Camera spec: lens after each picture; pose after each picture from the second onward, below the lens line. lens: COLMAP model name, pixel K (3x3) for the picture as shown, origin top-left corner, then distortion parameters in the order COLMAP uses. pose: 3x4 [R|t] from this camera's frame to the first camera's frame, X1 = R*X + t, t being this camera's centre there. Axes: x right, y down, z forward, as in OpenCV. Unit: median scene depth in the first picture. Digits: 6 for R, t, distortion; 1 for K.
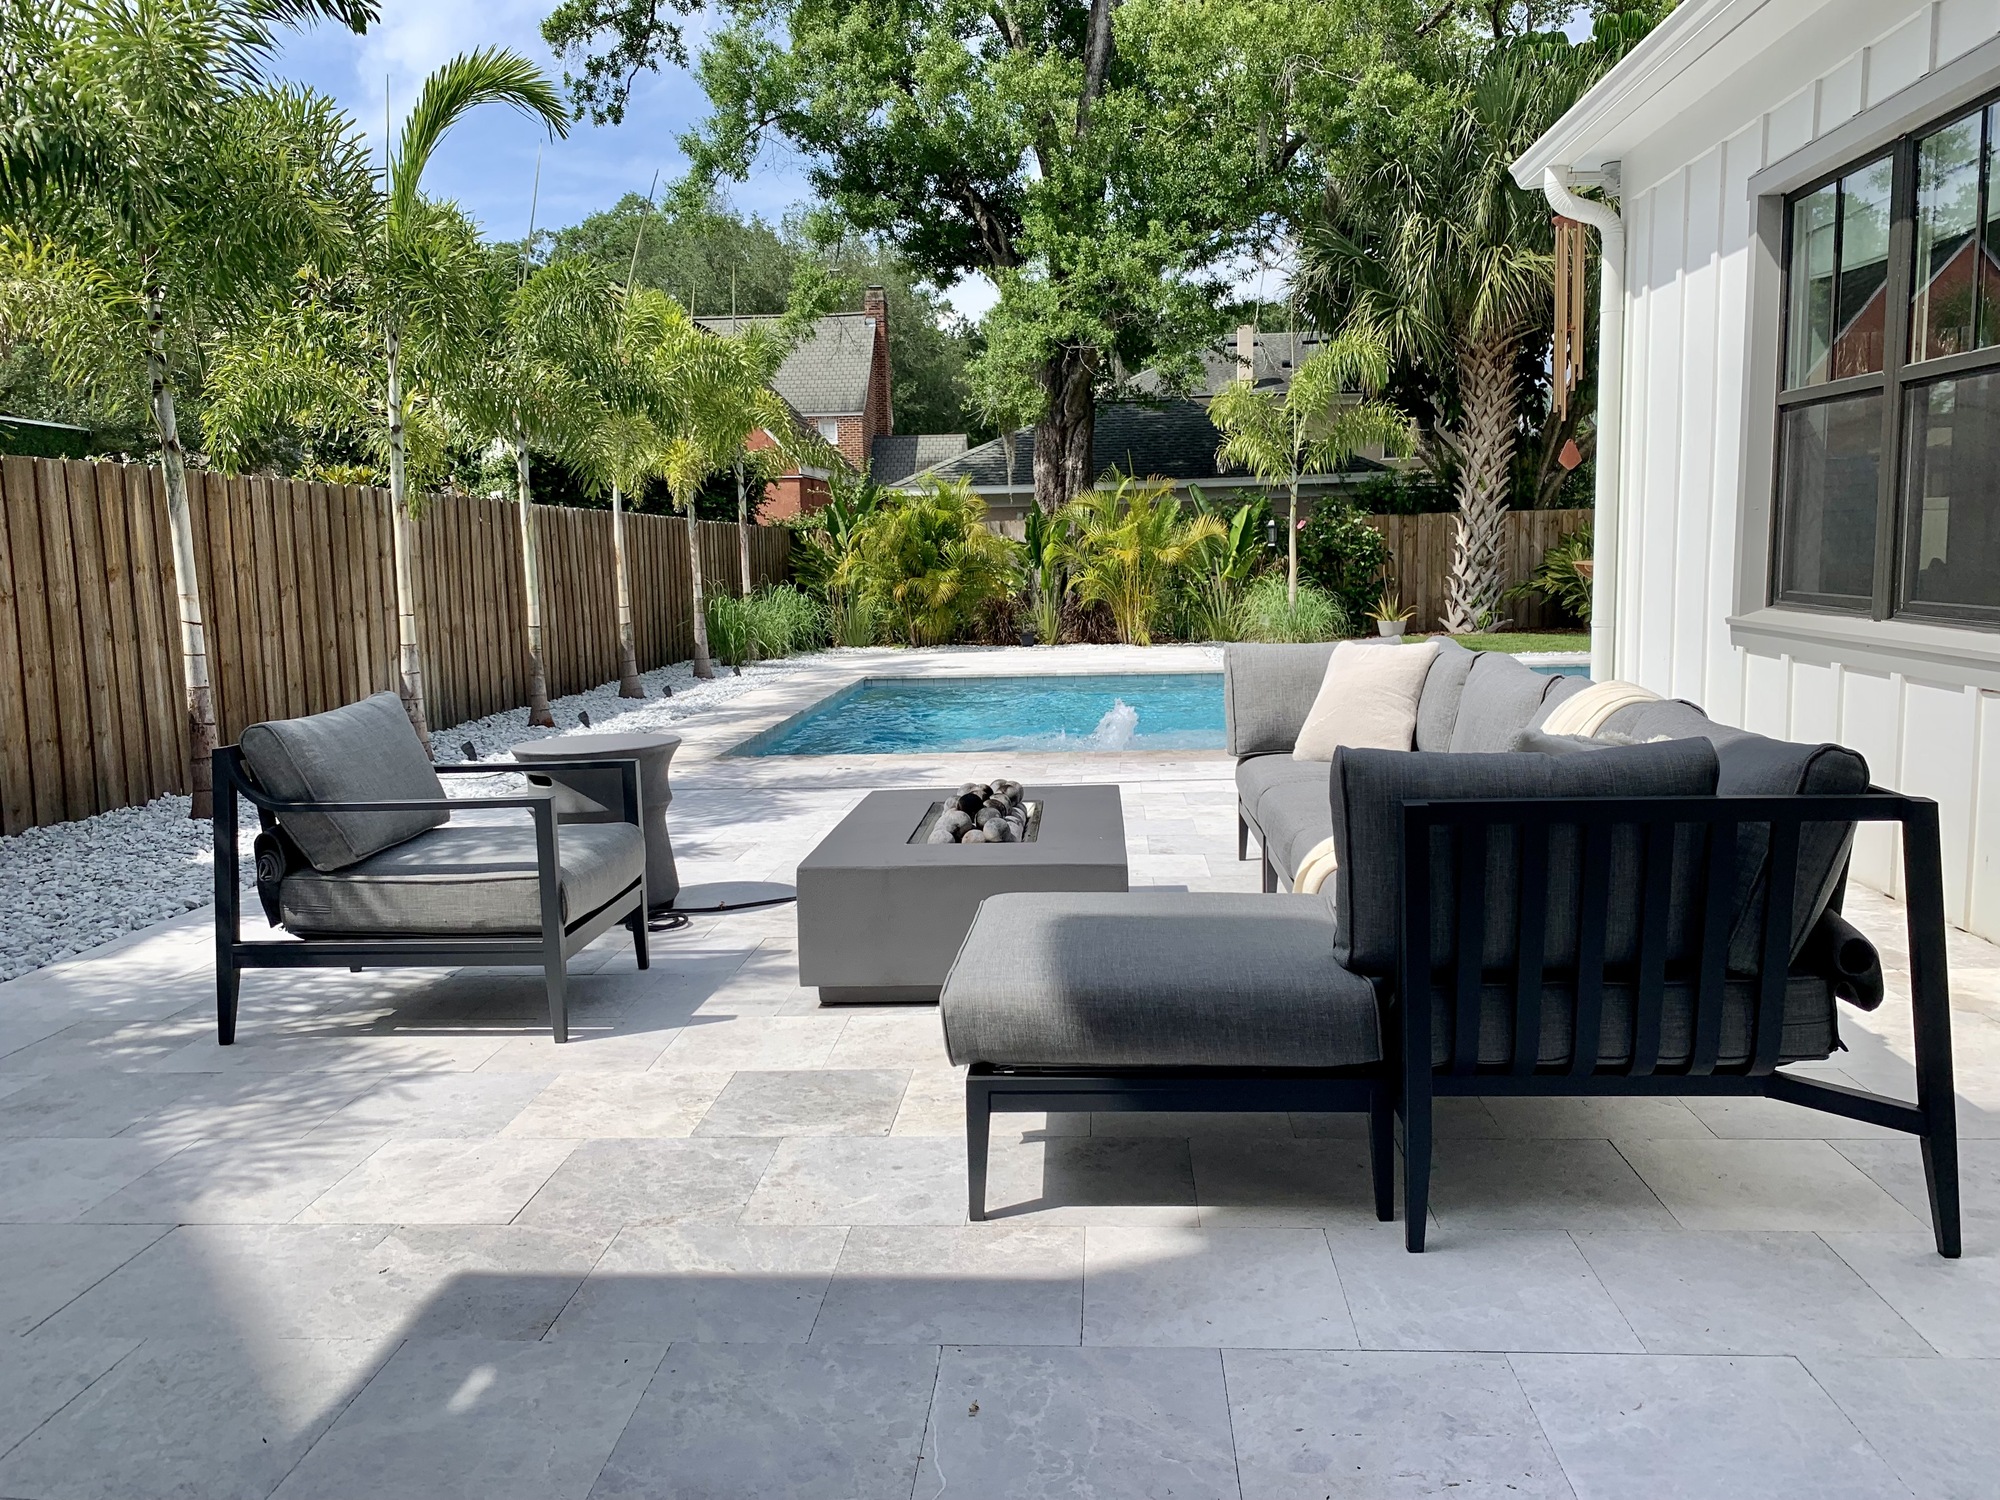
lens RADIAL K [[1561.0, 0, 1029.8], [0, 1561.0, 755.5], [0, 0, 1]] dist [0.002711, -0.005513]
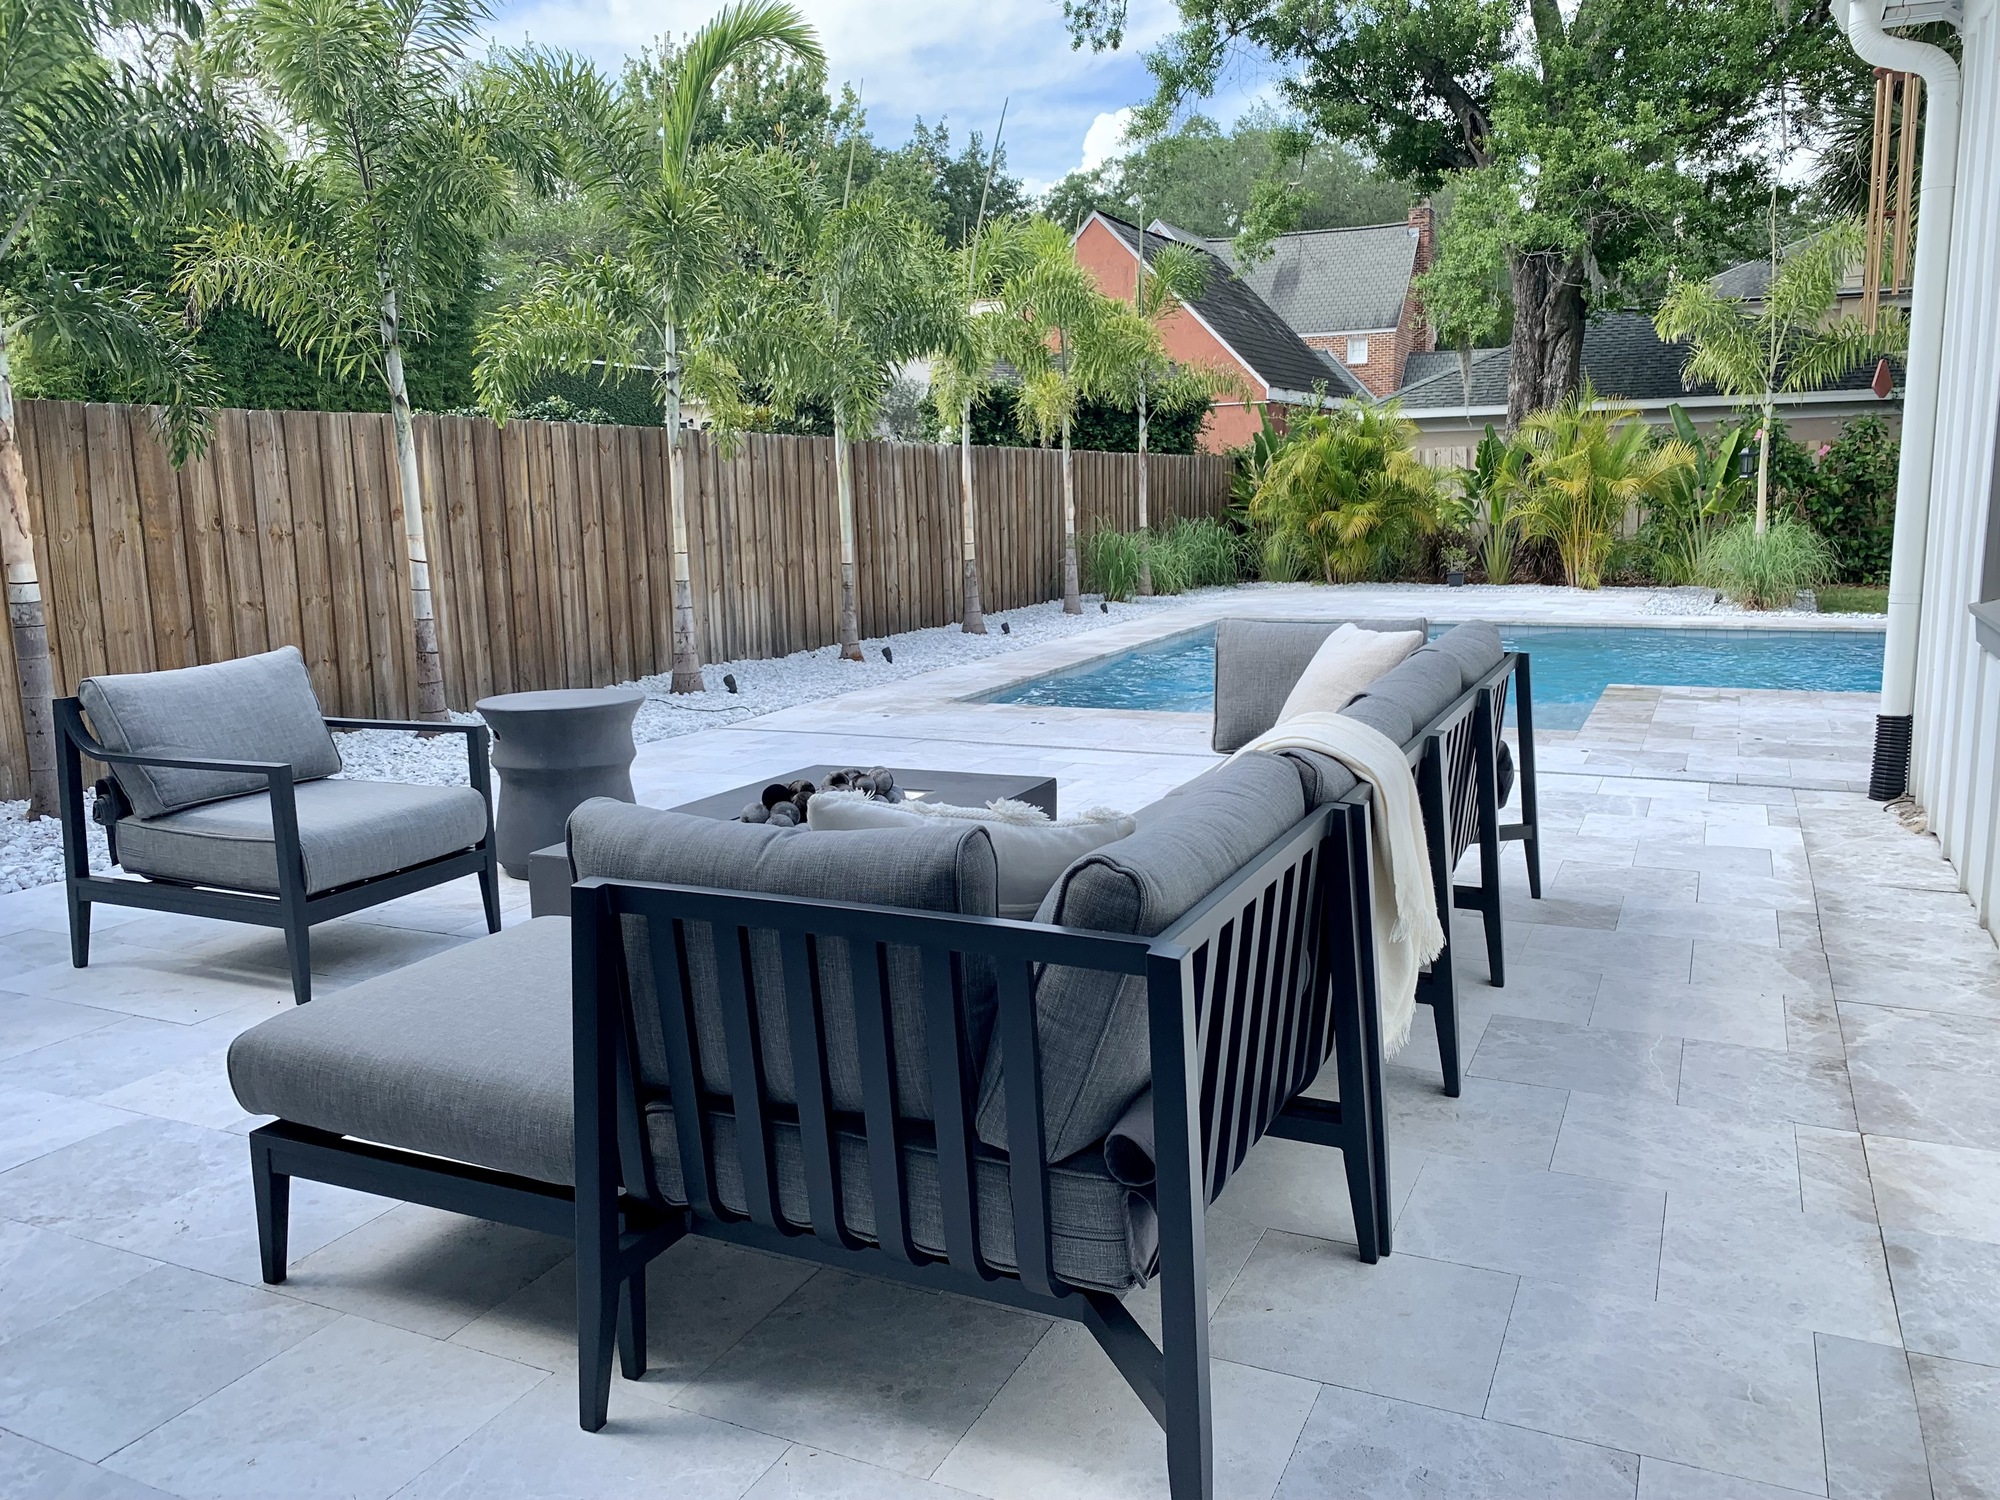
lens RADIAL K [[1545.6, 0, 1000.0], [0, 1545.6, 750.0], [0, 0, 1]] dist [0.056286, -0.113959]
pose [[0.928355, 0.064771, -0.366008, 0.304155], [-0.047502, 0.997300, 0.056003, -0.038279], [0.368647, -0.034604, 0.928925, 0.144289]]
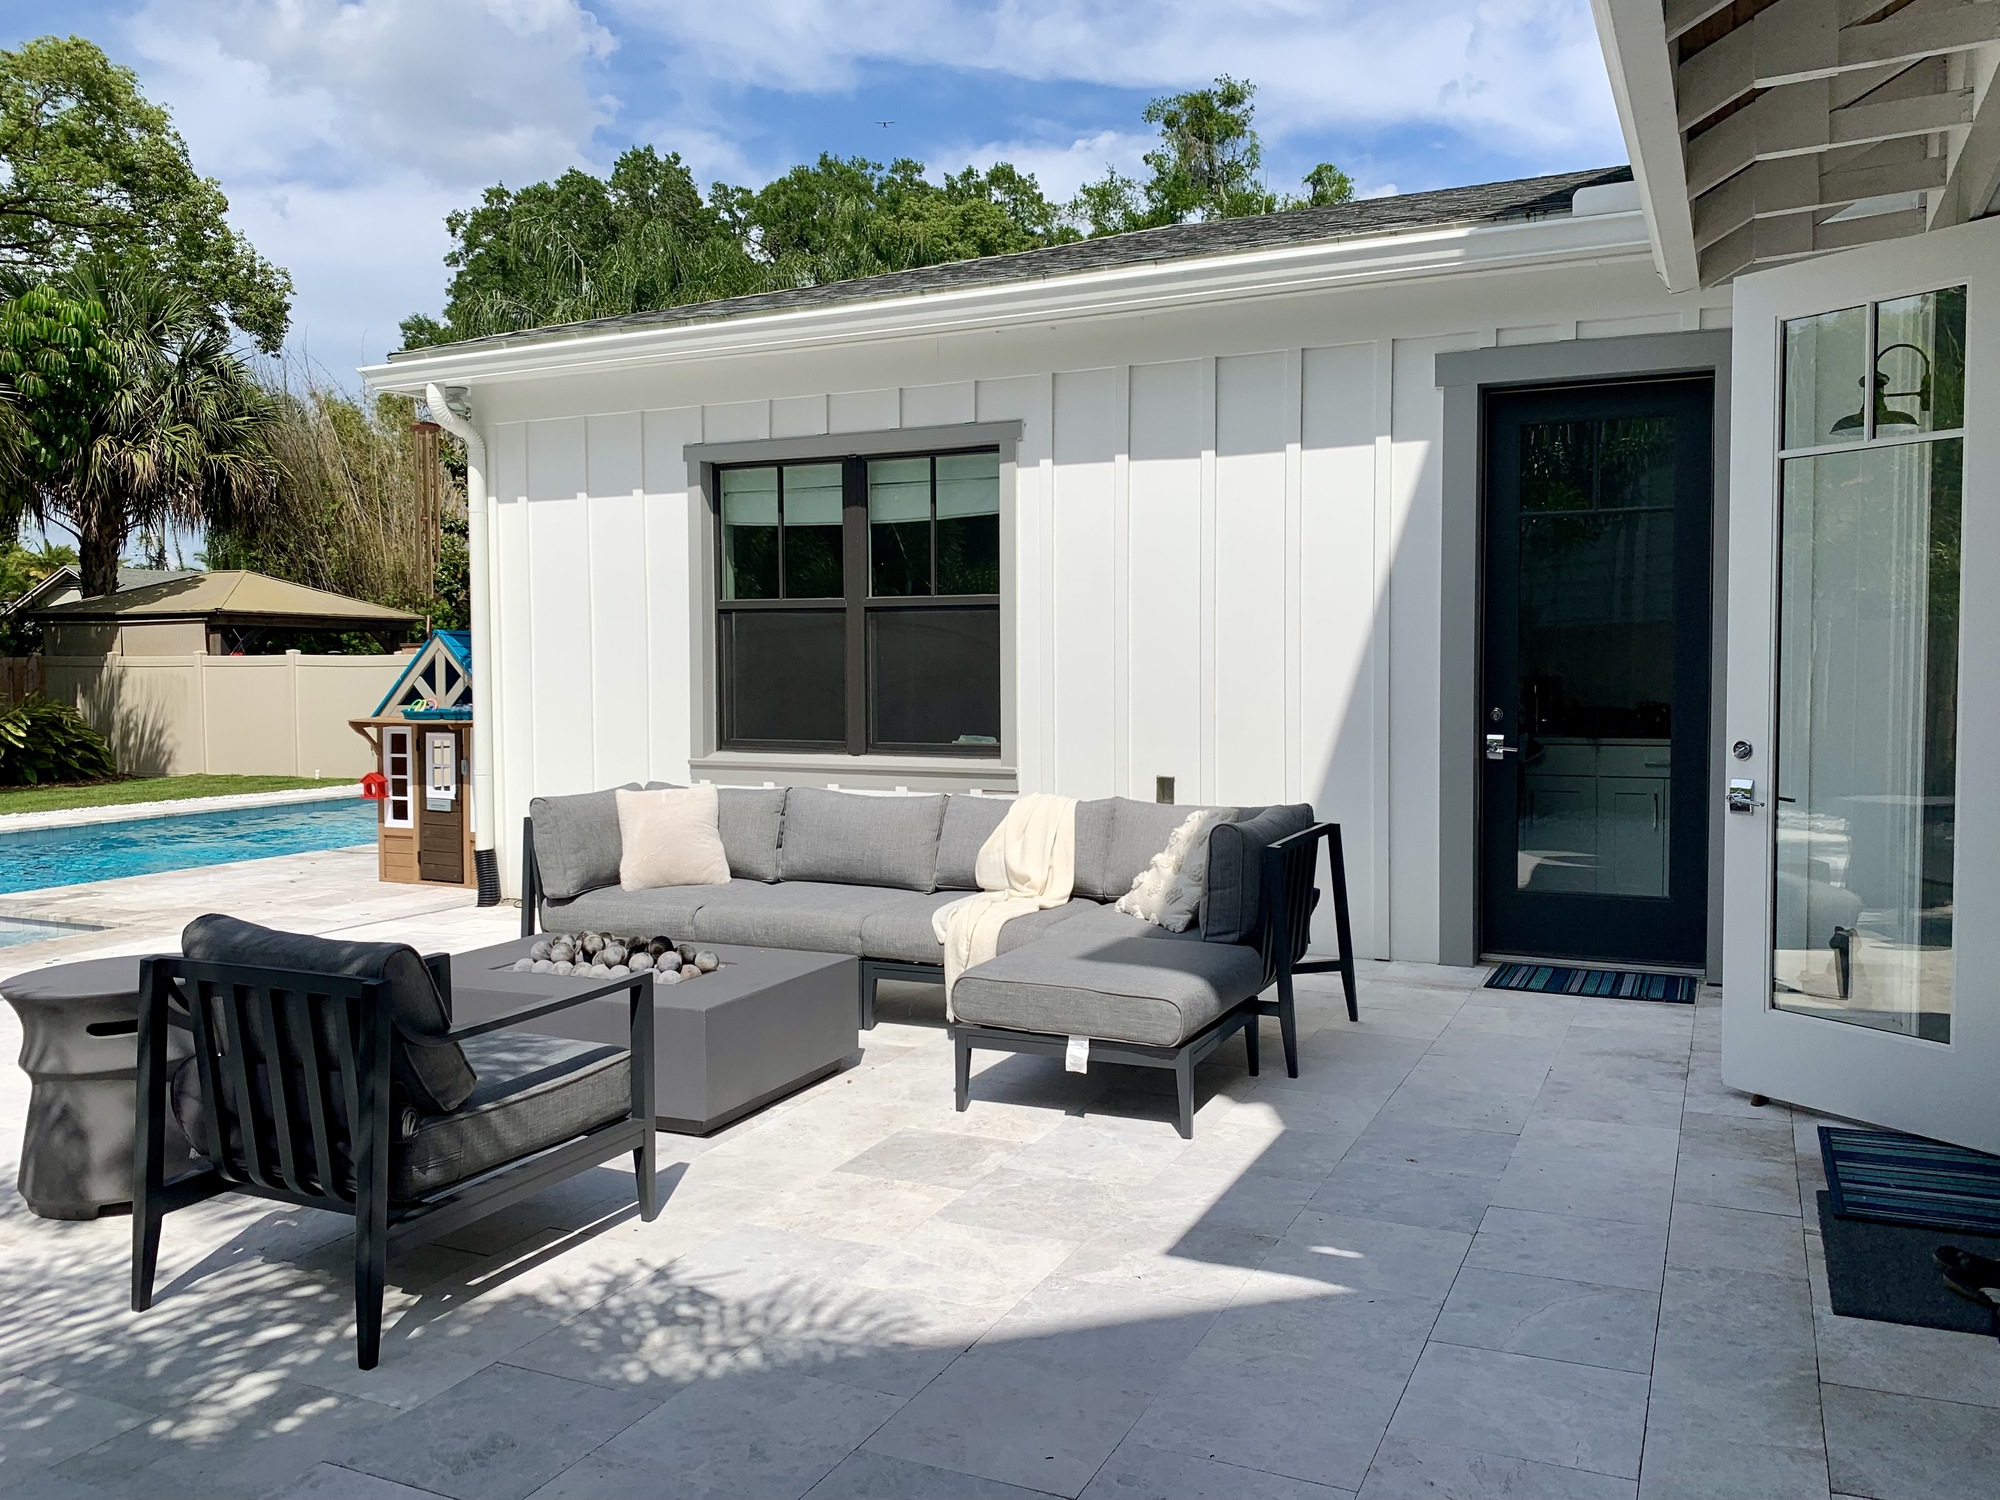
lens RADIAL K [[1561.0, 0, 1029.8], [0, 1561.0, 755.5], [0, 0, 1]] dist [0.002711, -0.005513]
pose [[0.361489, -0.039300, 0.931548, -0.703662], [0.126111, 0.991991, -0.007087, -0.045369], [-0.923808, 0.120041, 0.363550, 0.235028]]
